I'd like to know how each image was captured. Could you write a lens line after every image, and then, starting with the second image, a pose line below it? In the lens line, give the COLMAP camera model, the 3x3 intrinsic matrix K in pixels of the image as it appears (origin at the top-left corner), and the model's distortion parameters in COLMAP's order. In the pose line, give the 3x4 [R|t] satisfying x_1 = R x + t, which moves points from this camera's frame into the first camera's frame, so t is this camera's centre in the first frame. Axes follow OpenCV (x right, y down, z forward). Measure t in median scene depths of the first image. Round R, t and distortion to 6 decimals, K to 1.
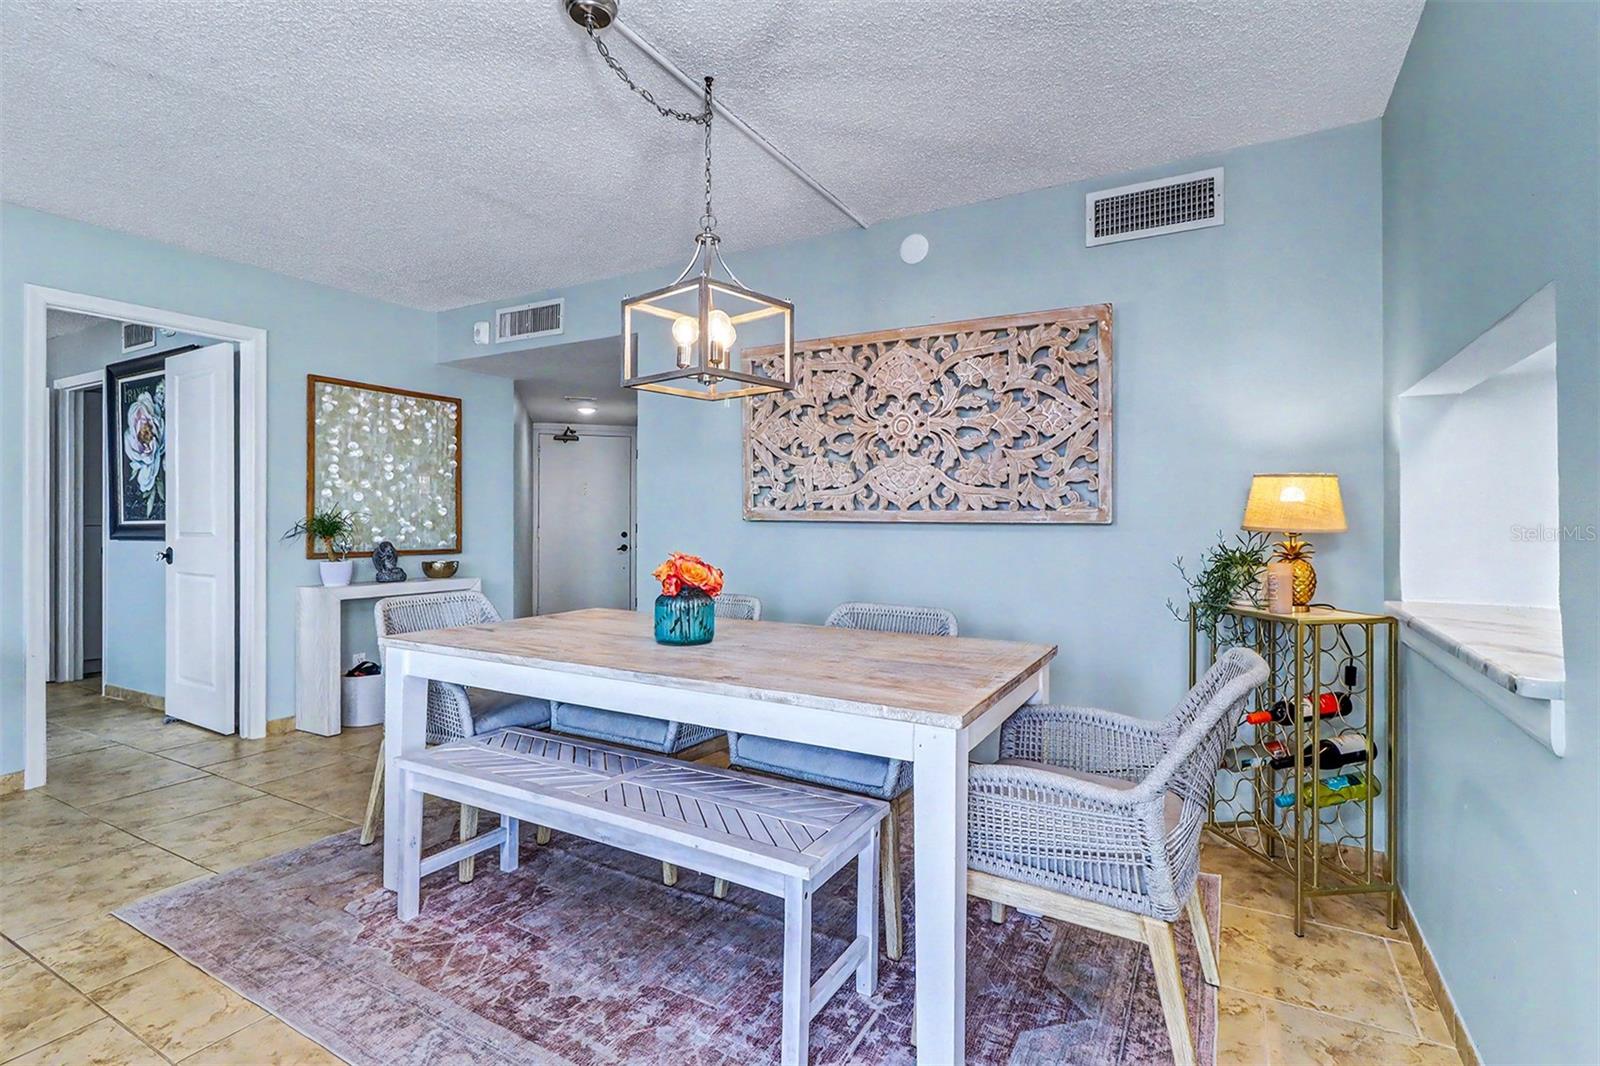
lens RADIAL K [[762.7, 0, 799.2], [0, 762.7, 511.0], [0, 0, 1]] dist [0.002969, -0.000660]
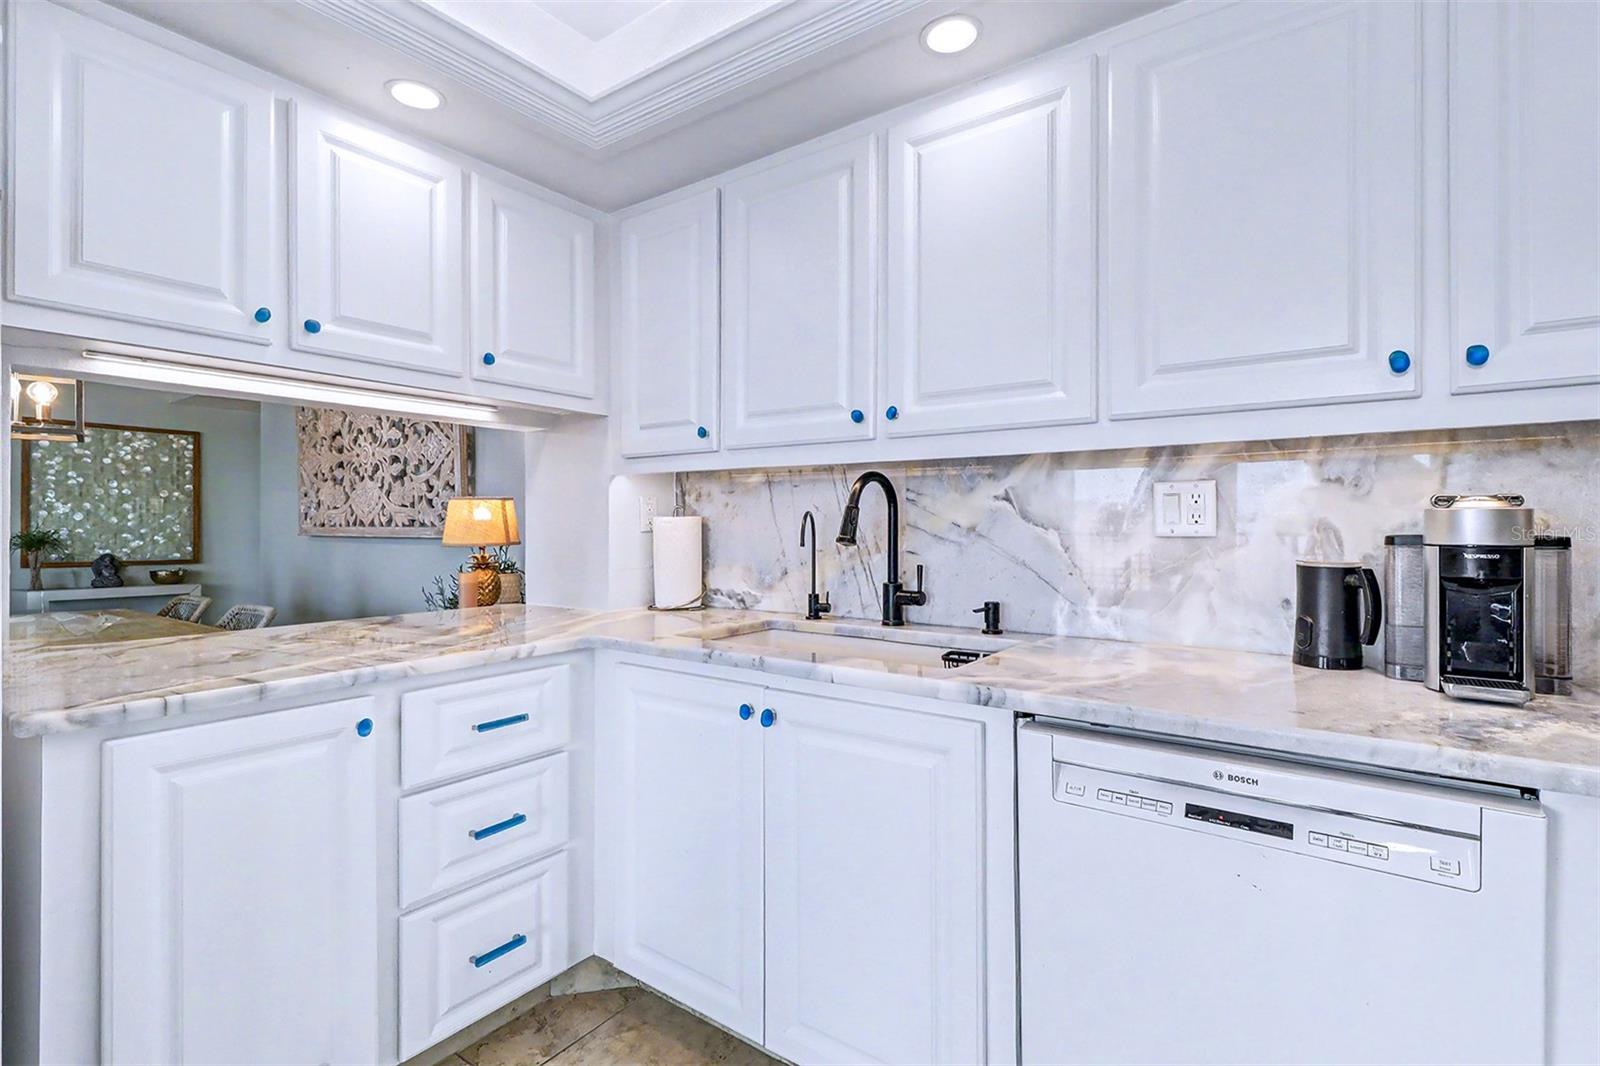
lens RADIAL K [[762.7, 0, 759.0], [0, 762.7, 520.2], [0, 0, 1]] dist [0.002969, -0.000660]
pose [[0.992406, -0.005812, -0.122864, 0.838882], [0.005522, 0.999981, -0.002697, -0.004900], [0.122878, 0.001998, 0.992420, -0.086220]]
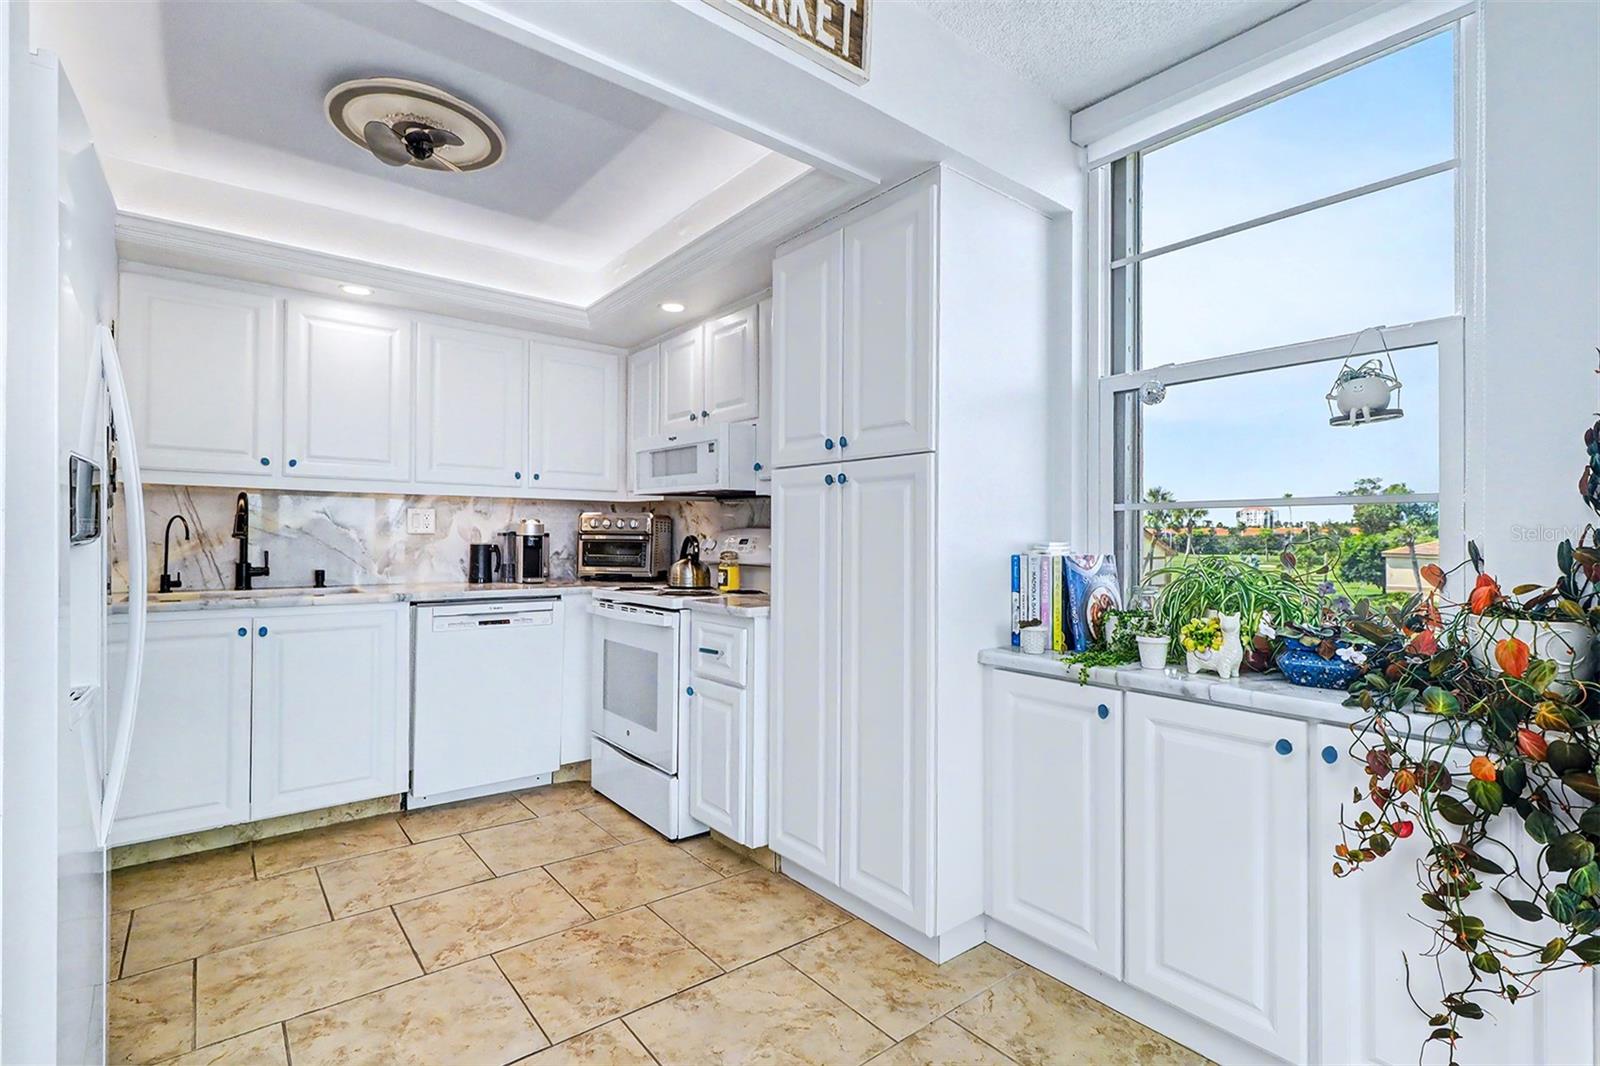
lens RADIAL K [[762.7, 0, 814.9], [0, 762.7, 533.1], [0, 0, 1]] dist [0.002969, -0.000660]
pose [[0.350424, 0.004660, 0.936580, 0.245235], [-0.007464, 0.999970, -0.002183, 0.003167], [-0.936562, -0.006225, 0.350448, -0.461957]]
